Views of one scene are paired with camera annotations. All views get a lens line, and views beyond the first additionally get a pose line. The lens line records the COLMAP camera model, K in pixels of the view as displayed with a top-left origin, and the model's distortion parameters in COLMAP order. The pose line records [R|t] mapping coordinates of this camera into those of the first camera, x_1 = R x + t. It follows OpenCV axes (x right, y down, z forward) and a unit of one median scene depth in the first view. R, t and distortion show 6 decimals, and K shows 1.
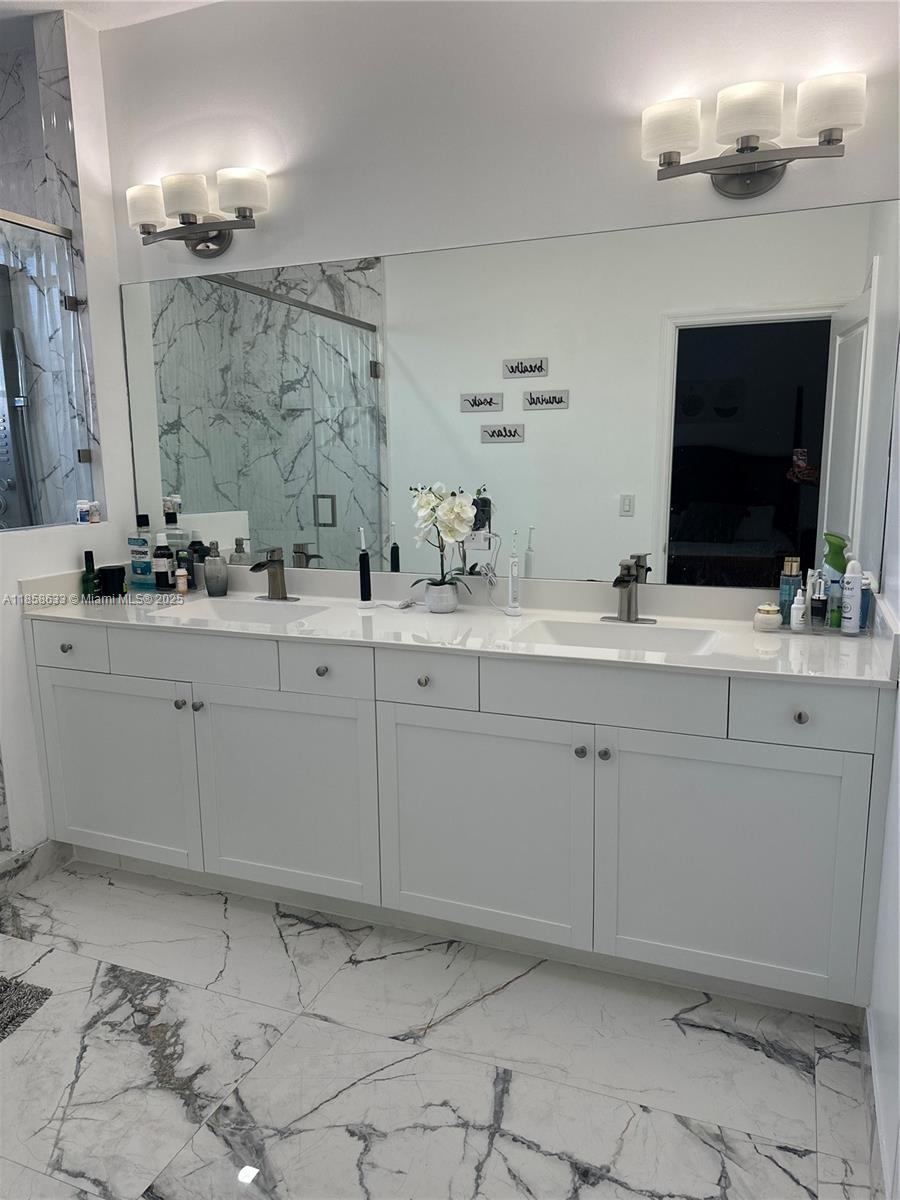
lens RADIAL K [[840.6, 0, 451.1], [0, 840.6, 606.9], [0, 0, 1]] dist [0.062675, -0.086565]
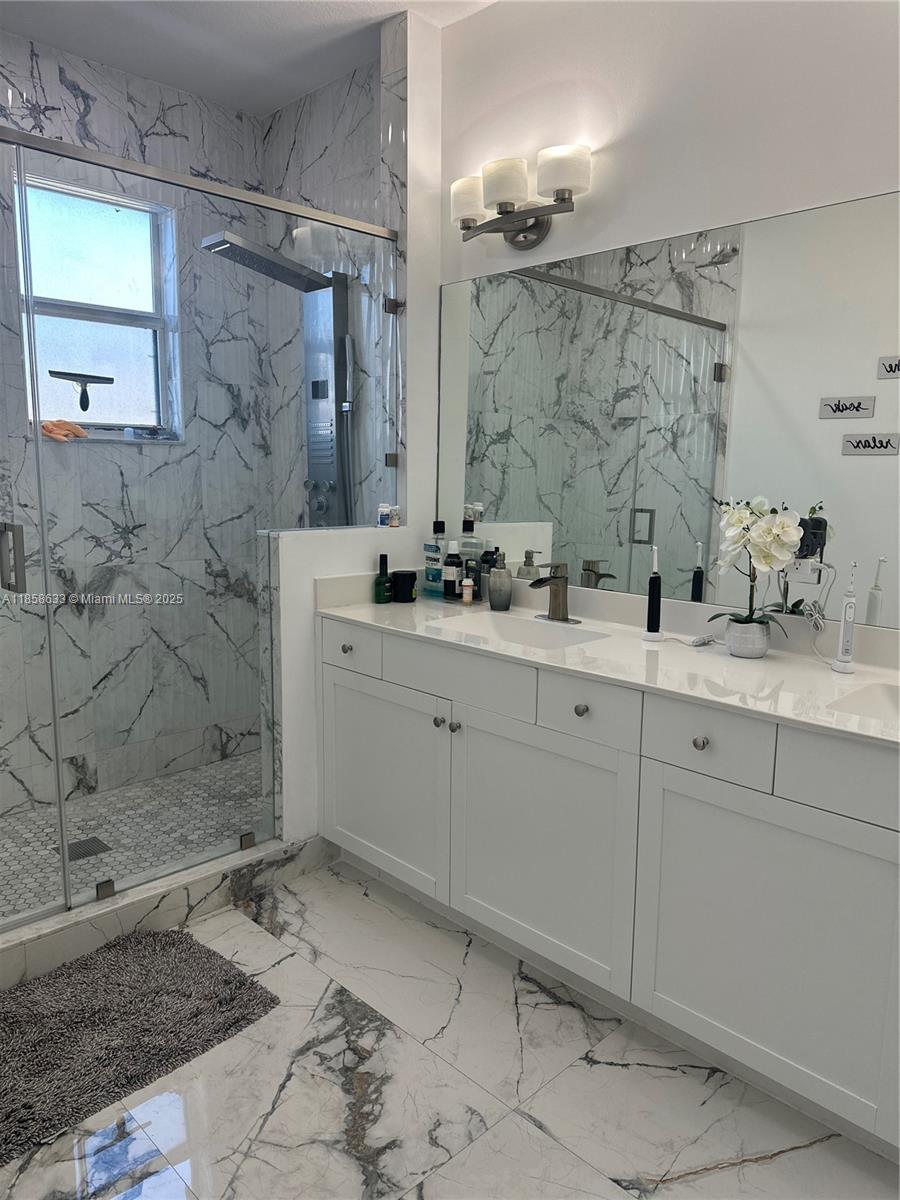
lens RADIAL K [[840.6, 0, 451.1], [0, 840.6, 606.9], [0, 0, 1]] dist [0.062675, -0.086565]
pose [[0.915868, 0.088417, -0.391623, 0.041594], [-0.095844, 0.995396, 0.000586, -0.013360], [0.389872, 0.036997, 0.920126, 0.131490]]
